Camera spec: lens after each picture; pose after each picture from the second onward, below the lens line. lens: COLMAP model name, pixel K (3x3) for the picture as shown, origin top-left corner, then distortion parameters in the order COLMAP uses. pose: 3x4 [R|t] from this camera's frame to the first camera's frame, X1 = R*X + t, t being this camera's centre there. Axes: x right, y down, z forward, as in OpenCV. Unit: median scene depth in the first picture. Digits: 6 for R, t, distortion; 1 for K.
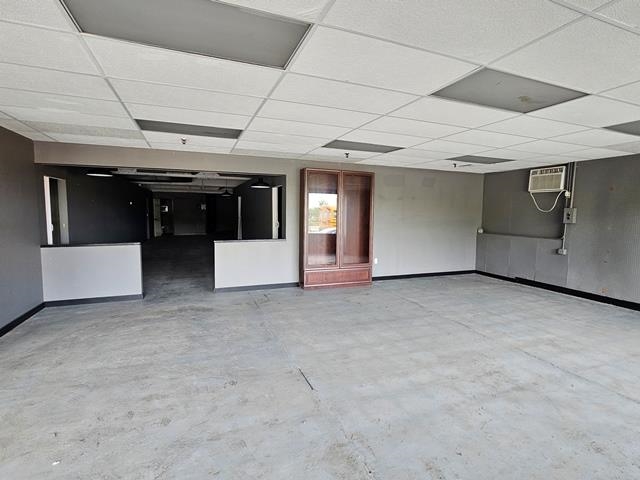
lens RADIAL K [[320.0, 0, 319.7], [0, 320.0, 235.8], [0, 0, 1]] dist [-0.002827, -0.000149]
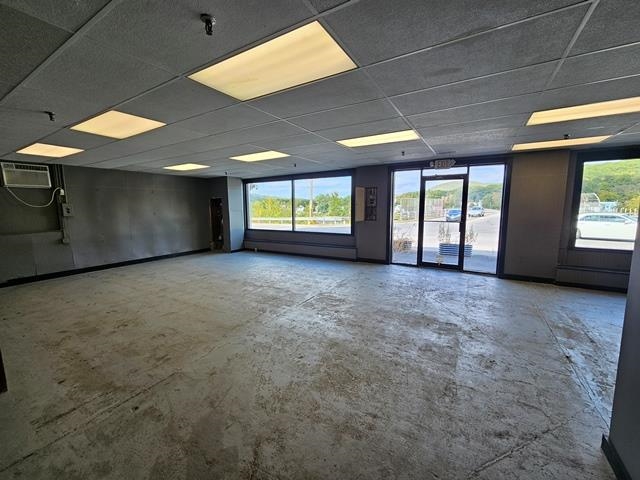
lens RADIAL K [[262.4, 0, 319.0], [0, 262.4, 236.0], [0, 0, 1]] dist [-0.000573, 0.000822]
pose [[-0.596216, -0.096767, 0.796971, -0.700164], [0.064514, 0.983724, 0.167705, -0.085902], [-0.800228, 0.151404, -0.580269, 1.000629]]
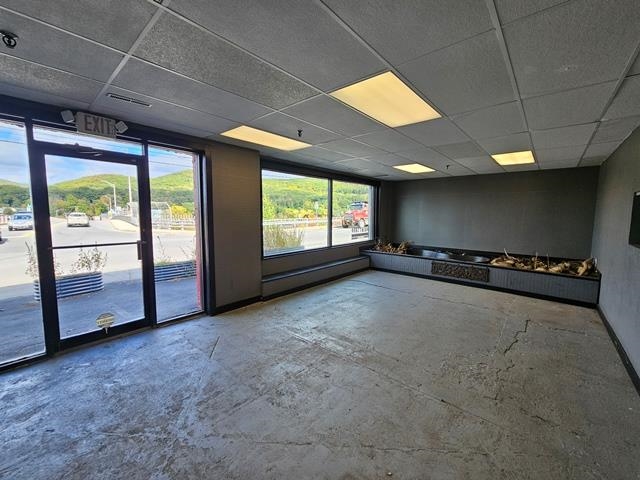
lens RADIAL K [[262.4, 0, 321.1], [0, 262.4, 237.1], [0, 0, 1]] dist [-0.000573, 0.000822]
pose [[-0.892909, 0.029416, -0.449275, -0.242207], [-0.048342, 0.985831, 0.160624, -0.049529], [0.447634, 0.165142, -0.878836, 0.577525]]
